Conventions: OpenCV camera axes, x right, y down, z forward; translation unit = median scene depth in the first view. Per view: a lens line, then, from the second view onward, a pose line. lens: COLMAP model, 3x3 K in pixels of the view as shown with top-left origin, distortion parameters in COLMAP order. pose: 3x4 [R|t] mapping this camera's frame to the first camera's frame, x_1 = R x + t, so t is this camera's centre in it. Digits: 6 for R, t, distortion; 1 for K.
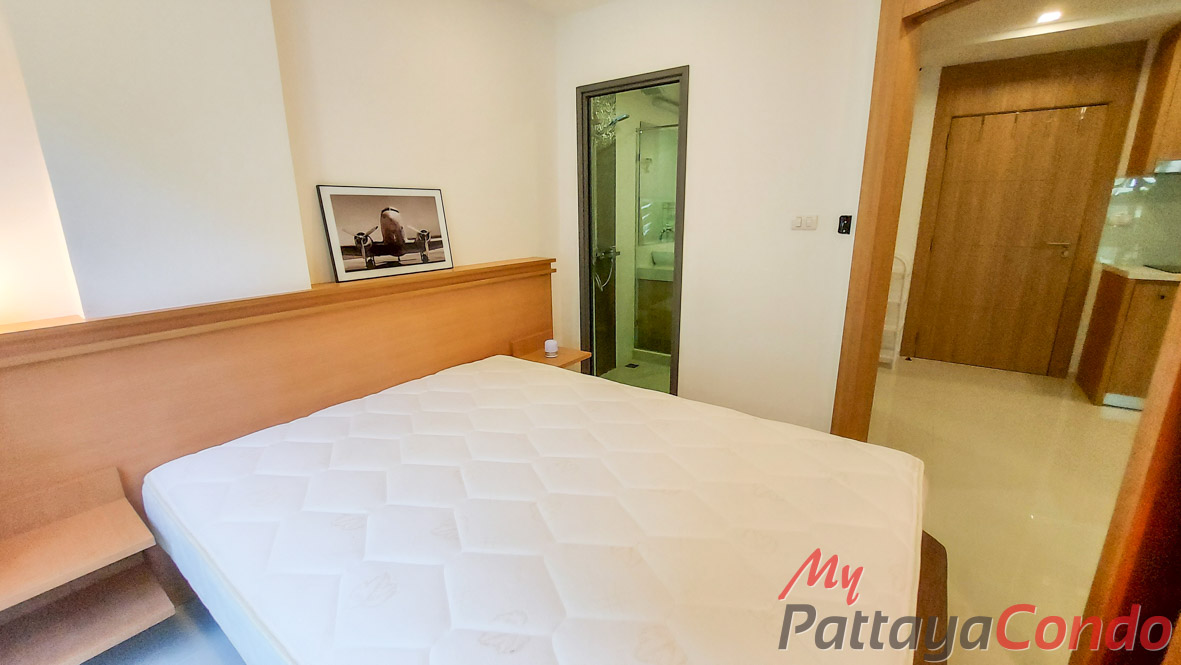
lens RADIAL K [[490.3, 0, 590.5], [0, 490.3, 332.5], [0, 0, 1]] dist [-0.013787, -0.000251]
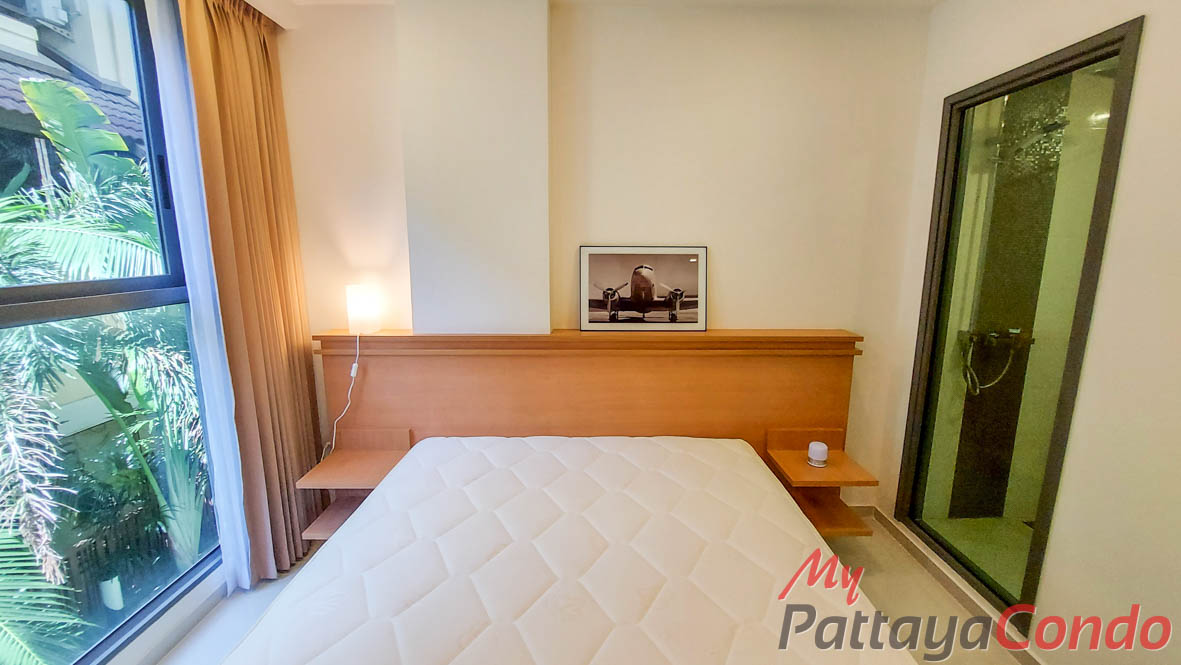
lens RADIAL K [[490.3, 0, 590.5], [0, 490.3, 332.5], [0, 0, 1]] dist [-0.013787, -0.000251]
pose [[0.576229, 0.154793, -0.802496, 0.362292], [-0.204767, 0.977926, 0.041600, -0.135802], [0.791221, 0.140354, 0.595206, 0.315303]]
